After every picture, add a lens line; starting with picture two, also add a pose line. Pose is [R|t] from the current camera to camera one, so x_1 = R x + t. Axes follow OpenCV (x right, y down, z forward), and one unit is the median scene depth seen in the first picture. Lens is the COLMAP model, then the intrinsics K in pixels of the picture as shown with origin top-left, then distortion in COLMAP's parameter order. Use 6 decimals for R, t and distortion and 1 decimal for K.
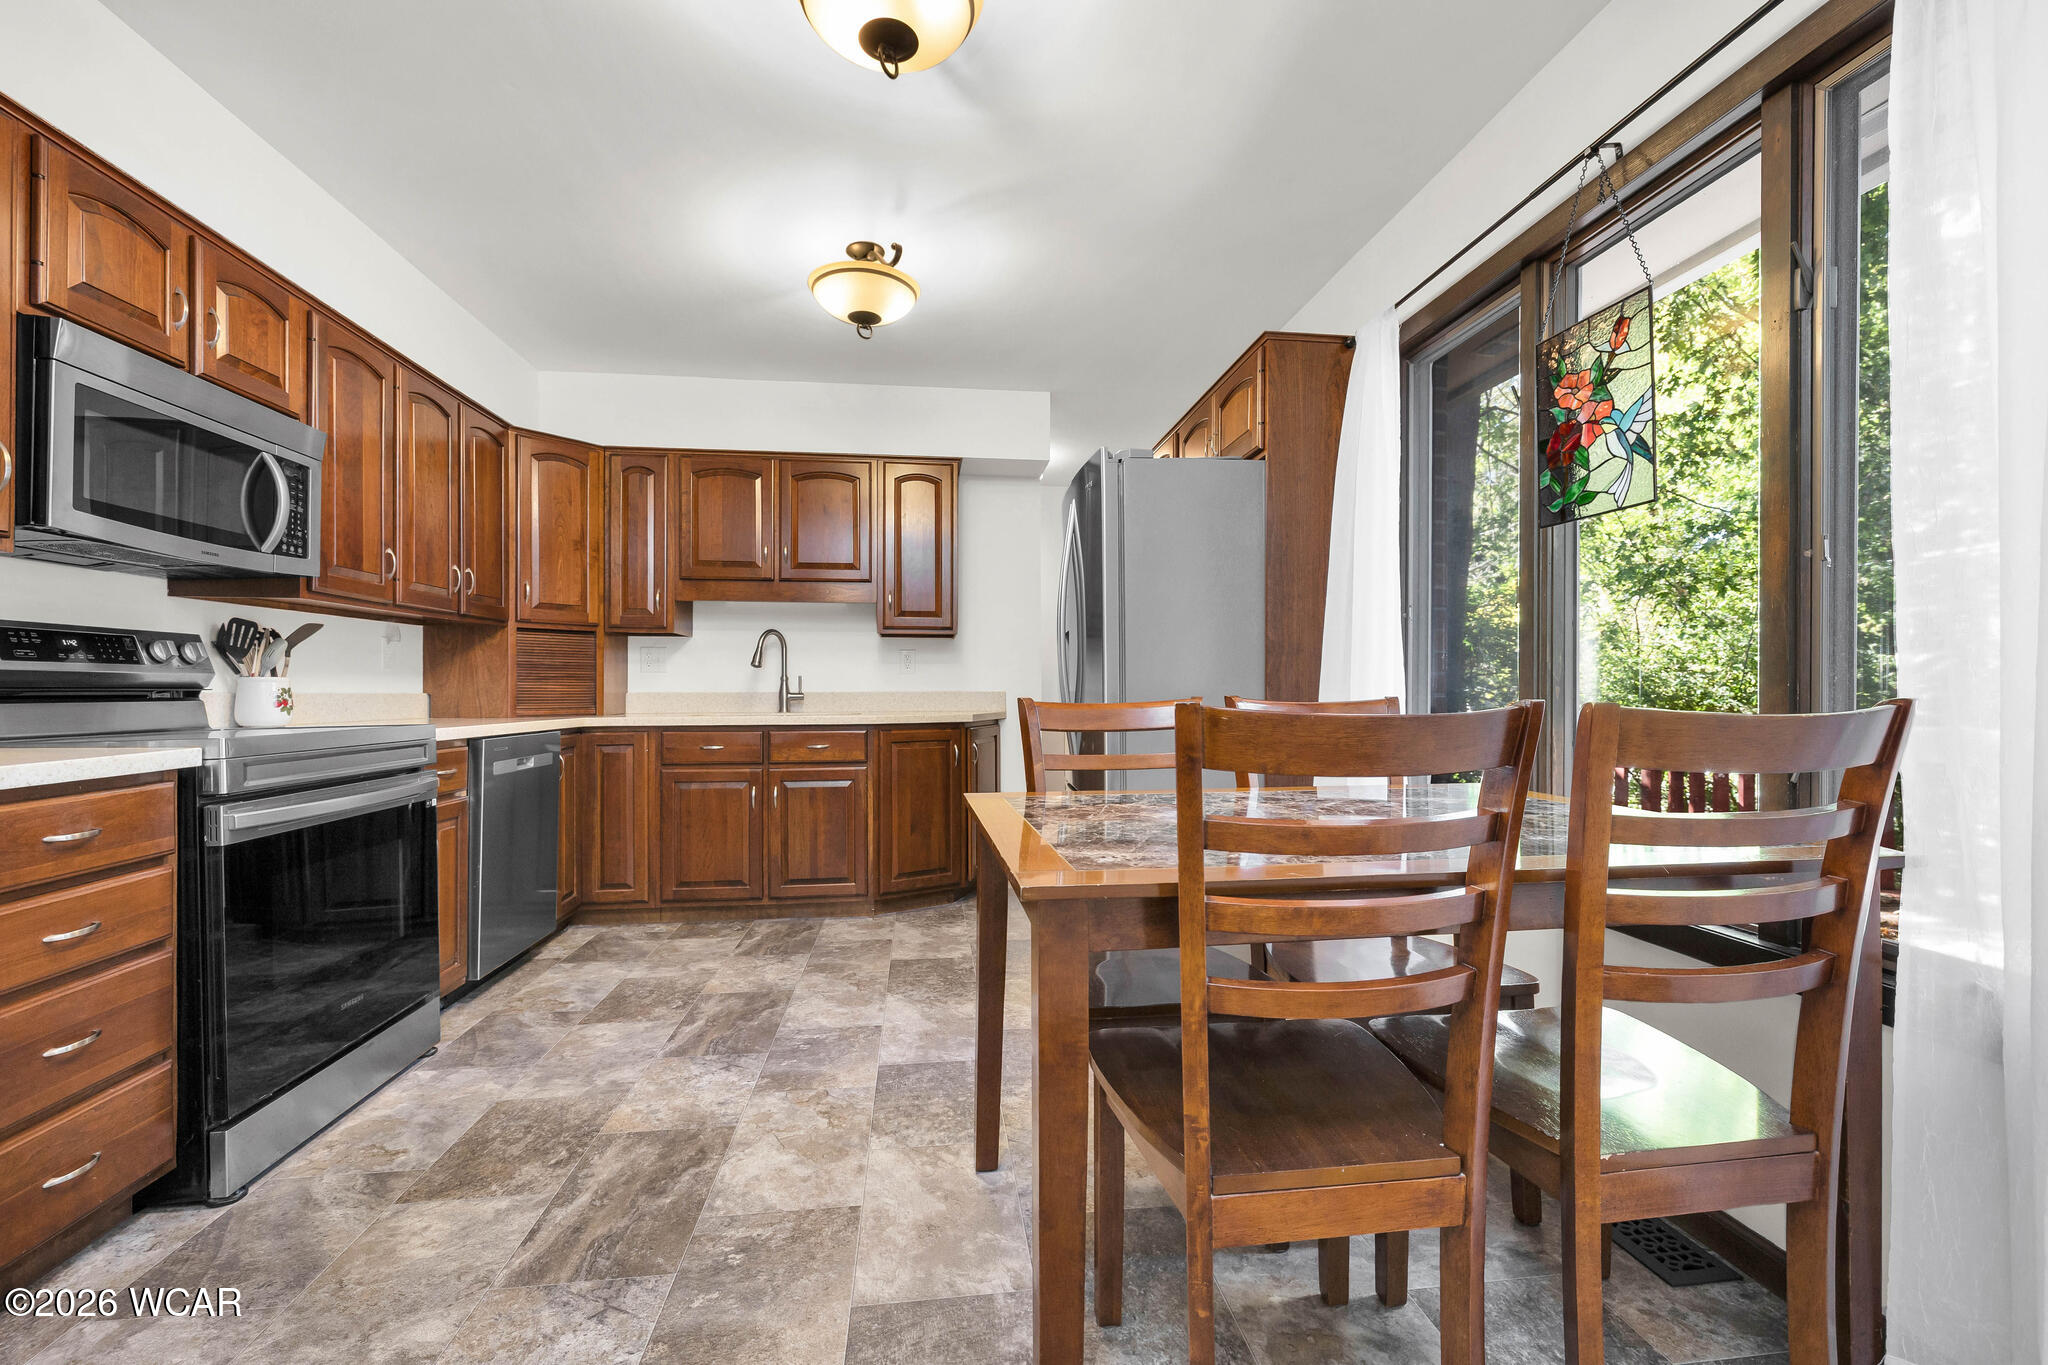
lens RADIAL K [[869.7, 0, 1025.3], [0, 869.7, 689.7], [0, 0, 1]] dist [0.000729, 0.000250]
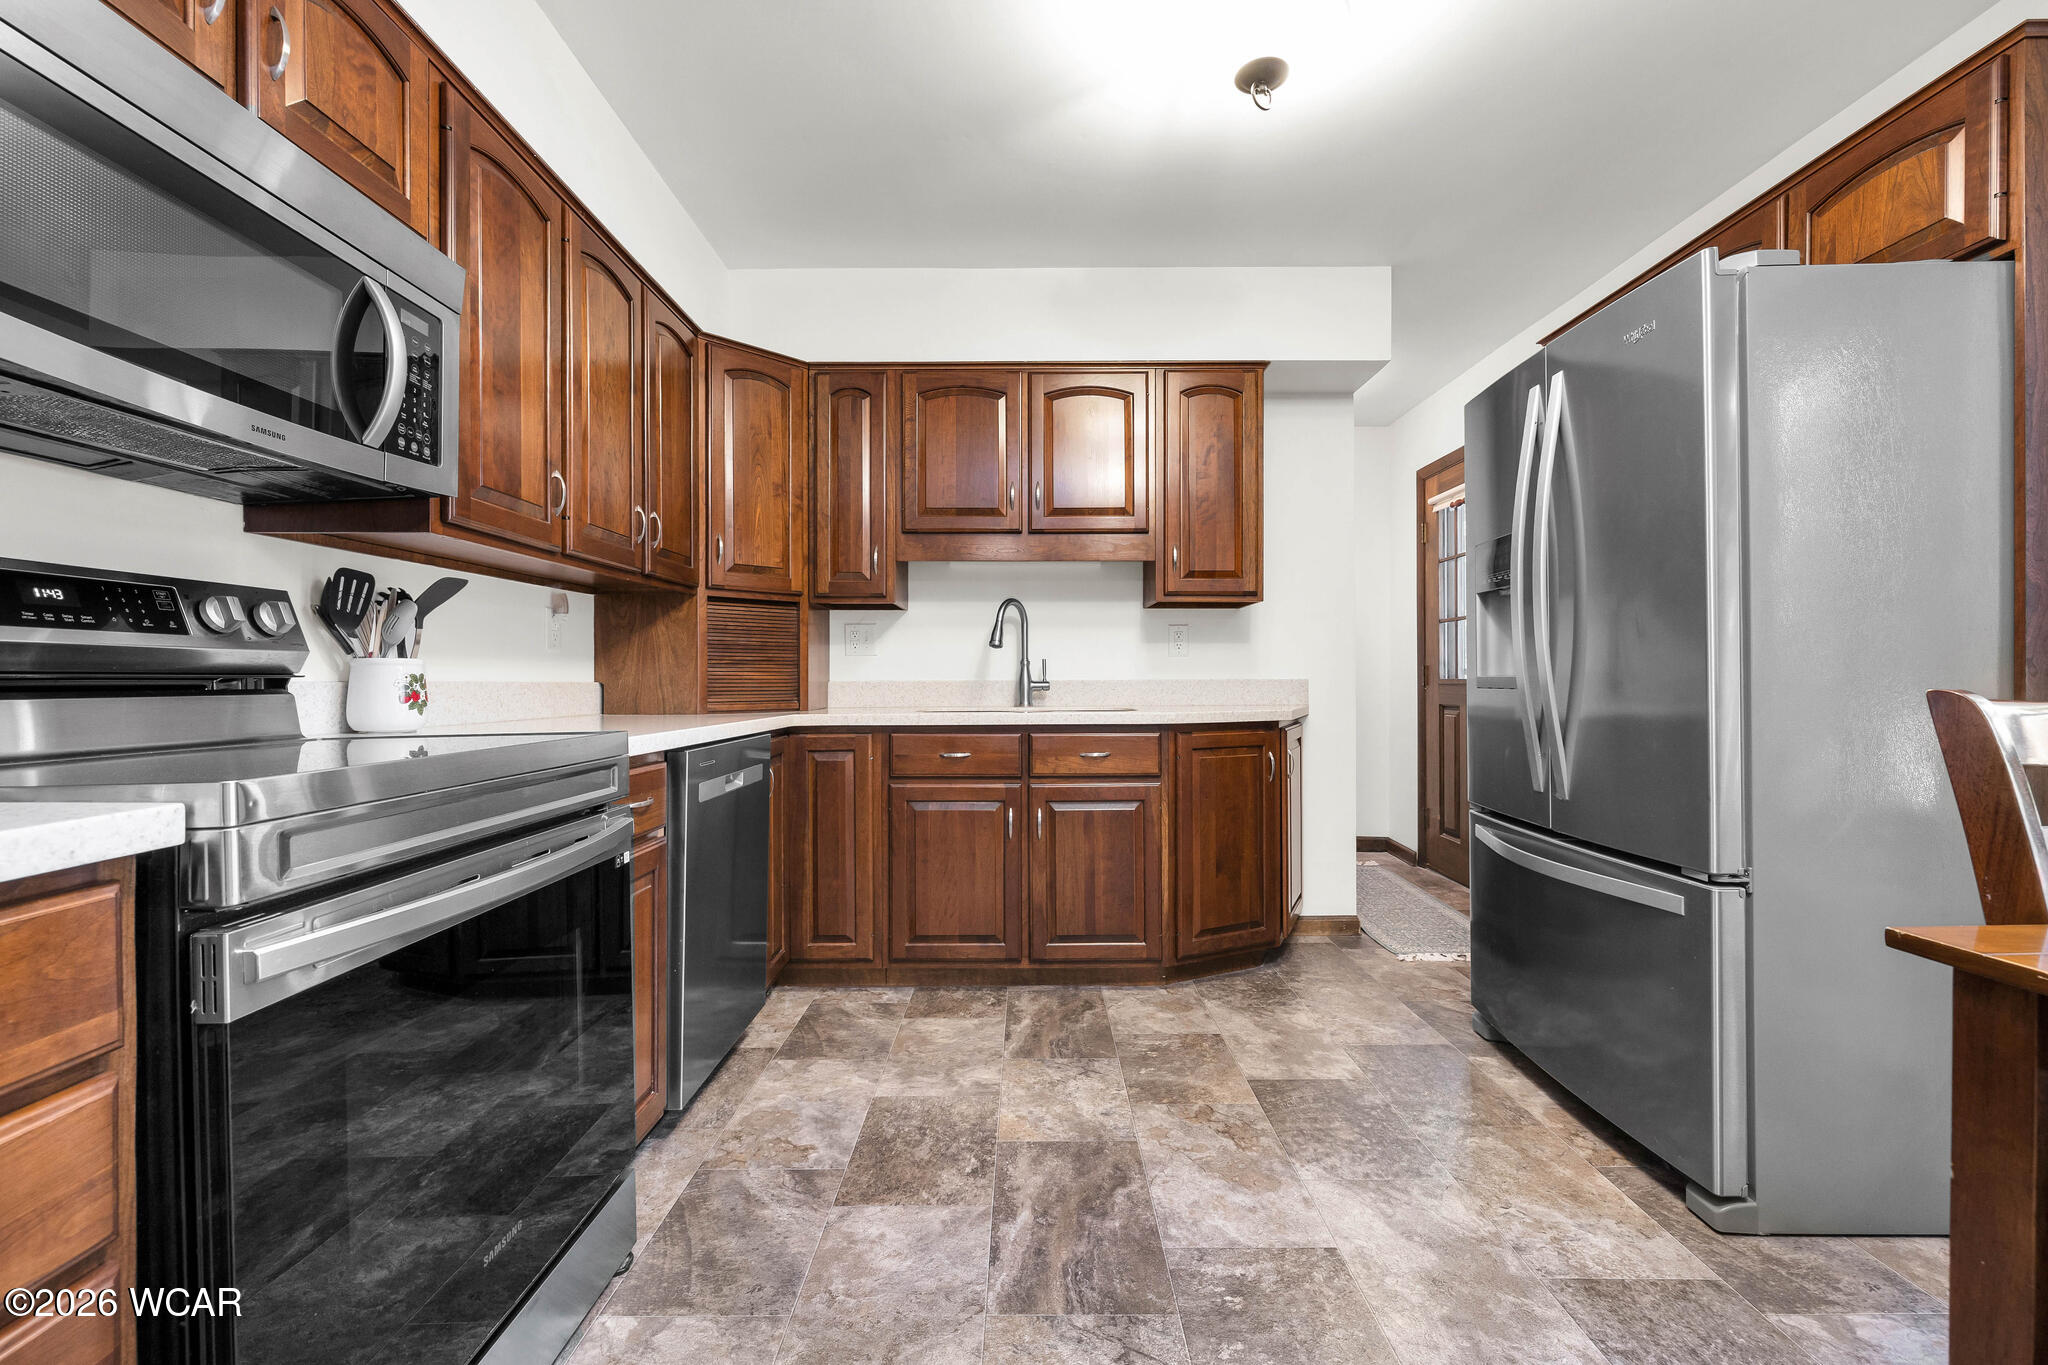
lens RADIAL K [[869.7, 0, 1027.3], [0, 869.7, 679.3], [0, 0, 1]] dist [0.000729, 0.000250]
pose [[0.991948, -0.001560, -0.126633, -0.241543], [0.001706, 0.999998, 0.001049, 0.001580], [0.126631, -0.001256, 0.991949, 0.320327]]
